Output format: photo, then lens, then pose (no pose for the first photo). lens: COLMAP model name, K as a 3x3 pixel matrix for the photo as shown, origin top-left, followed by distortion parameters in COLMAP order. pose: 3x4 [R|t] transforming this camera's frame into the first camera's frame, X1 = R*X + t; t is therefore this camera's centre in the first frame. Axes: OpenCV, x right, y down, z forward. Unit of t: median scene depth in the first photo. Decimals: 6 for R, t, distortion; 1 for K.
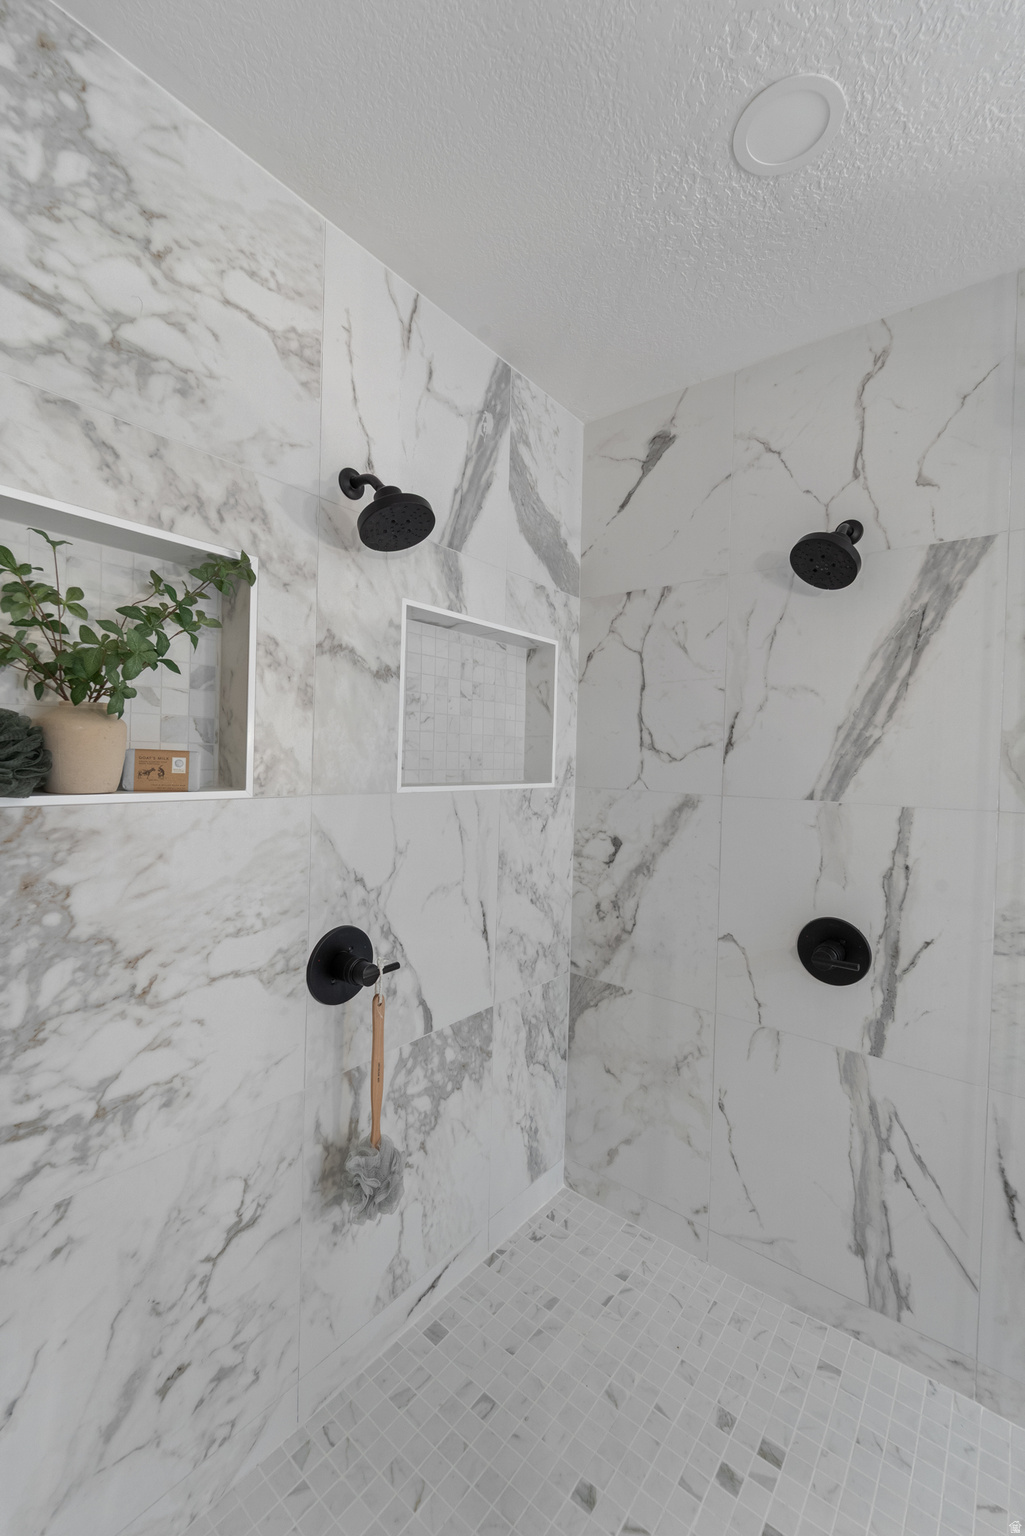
lens RADIAL K [[636.9, 0, 512.5], [0, 636.9, 768.0], [0, 0, 1]] dist [-0.000238, -0.000276]
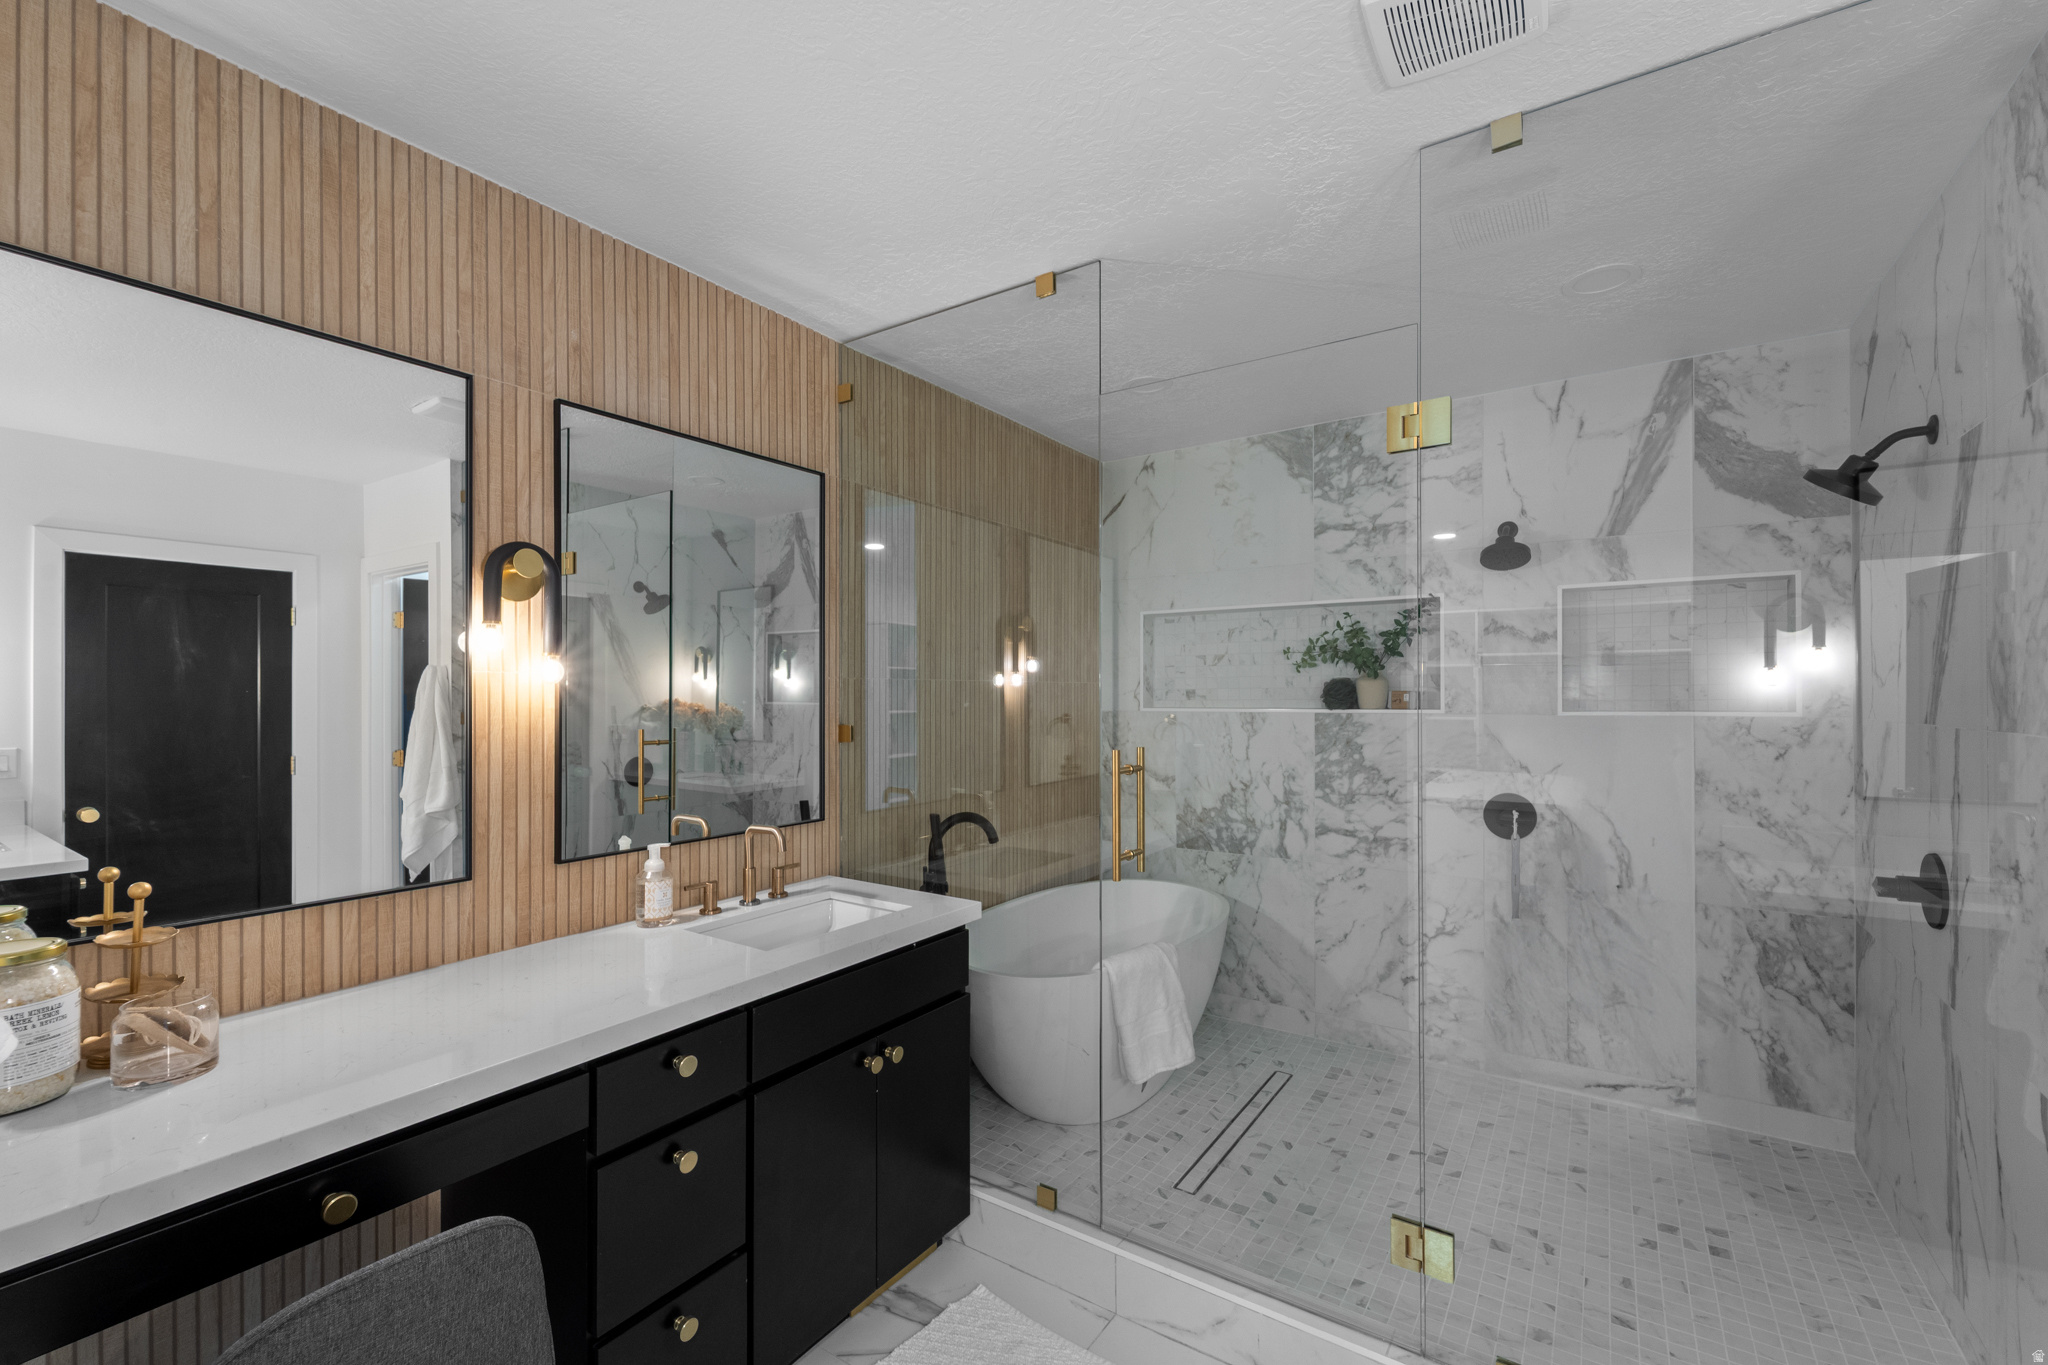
lens RADIAL K [[859.8, 0, 1024.0], [0, 859.8, 682.5], [0, 0, 1]] dist [-0.000537, -0.000268]
pose [[0.076424, -0.039524, -0.996292, 1.890412], [-0.010809, 0.999122, -0.040466, 0.063599], [0.997017, 0.013862, 0.075930, -0.445670]]
